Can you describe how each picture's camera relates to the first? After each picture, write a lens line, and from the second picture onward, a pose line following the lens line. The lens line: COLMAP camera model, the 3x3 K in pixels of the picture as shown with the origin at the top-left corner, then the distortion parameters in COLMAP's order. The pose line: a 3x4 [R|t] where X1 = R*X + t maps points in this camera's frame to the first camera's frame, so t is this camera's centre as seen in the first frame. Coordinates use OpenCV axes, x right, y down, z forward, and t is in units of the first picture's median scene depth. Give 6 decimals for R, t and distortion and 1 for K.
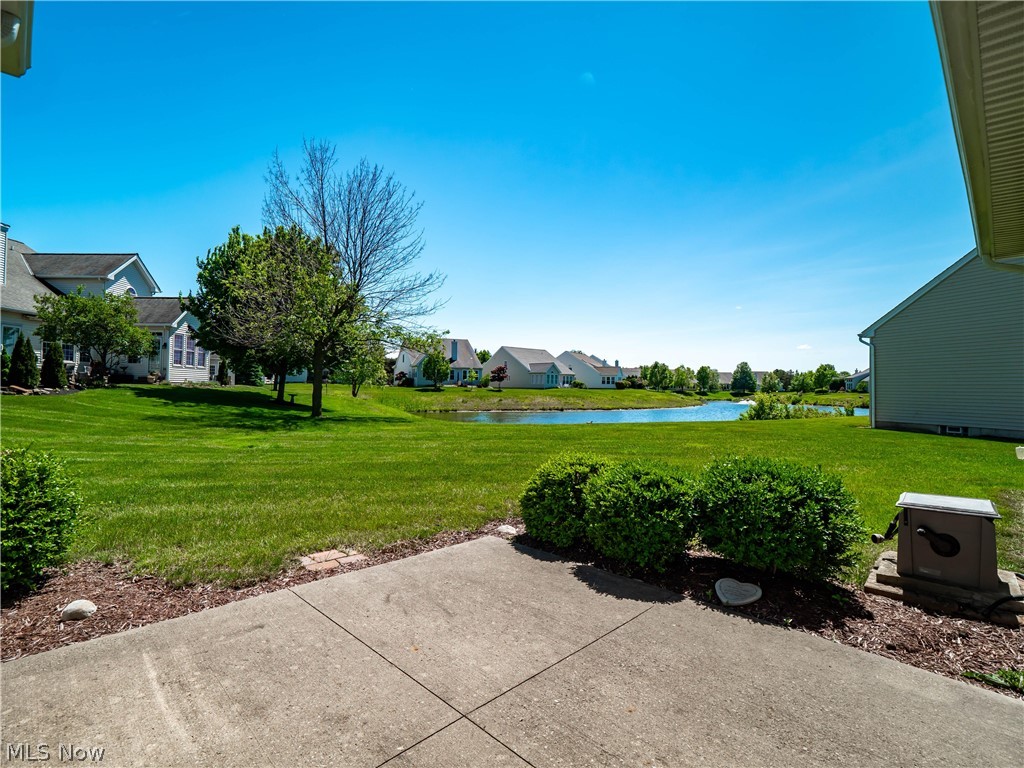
lens RADIAL K [[493.8, 0, 554.0], [0, 493.8, 383.7], [0, 0, 1]] dist [0.001606, -0.000140]
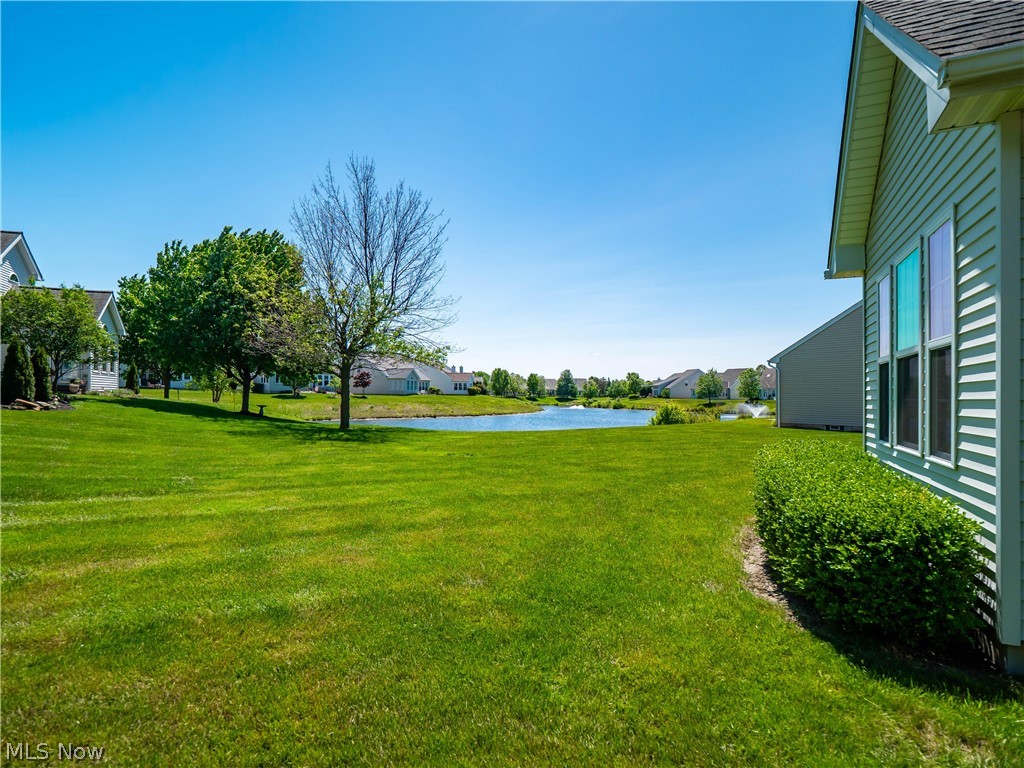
lens RADIAL K [[493.8, 0, 554.0], [0, 493.8, 383.7], [0, 0, 1]] dist [0.001606, -0.000140]
pose [[0.936130, 0.009293, 0.351532, -0.070474], [-0.005699, 0.999920, -0.011258, -0.002464], [-0.351608, 0.008536, 0.936108, -0.014694]]
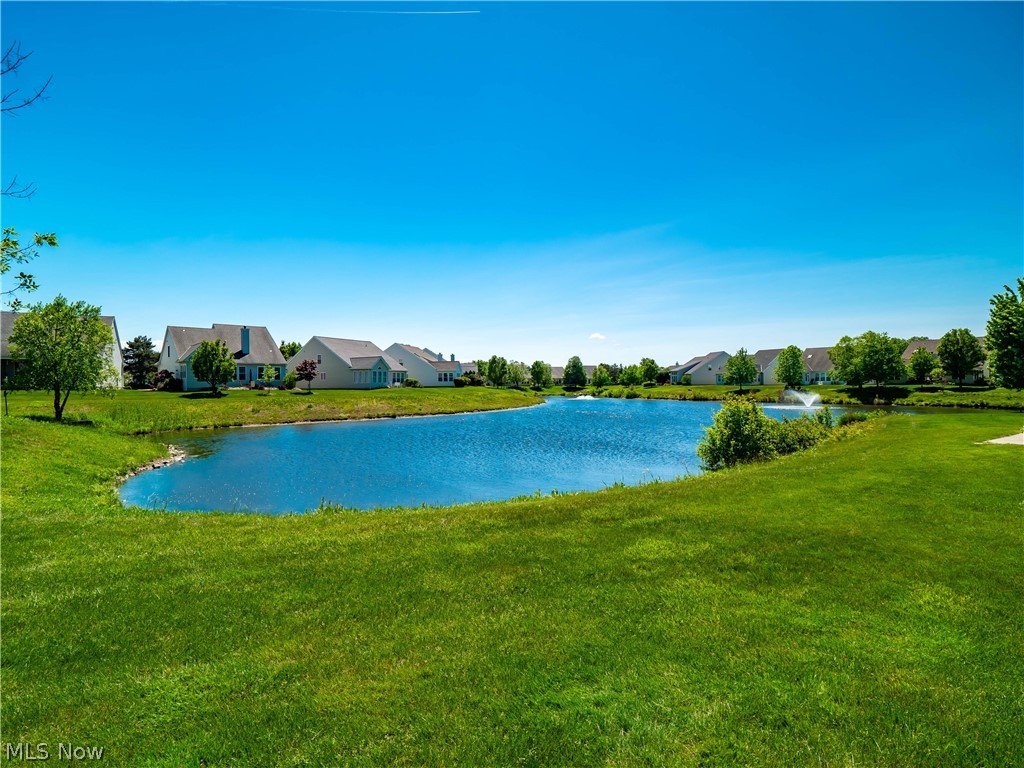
lens RADIAL K [[505.0, 0, 512.0], [0, 505.0, 384.0], [0, 0, 1]] dist [-0.023617, -0.000127]
pose [[0.967006, -0.018324, 0.254094, -0.003316], [0.016119, 0.999812, 0.010754, -0.002438], [-0.254244, -0.006304, 0.967120, 0.115904]]
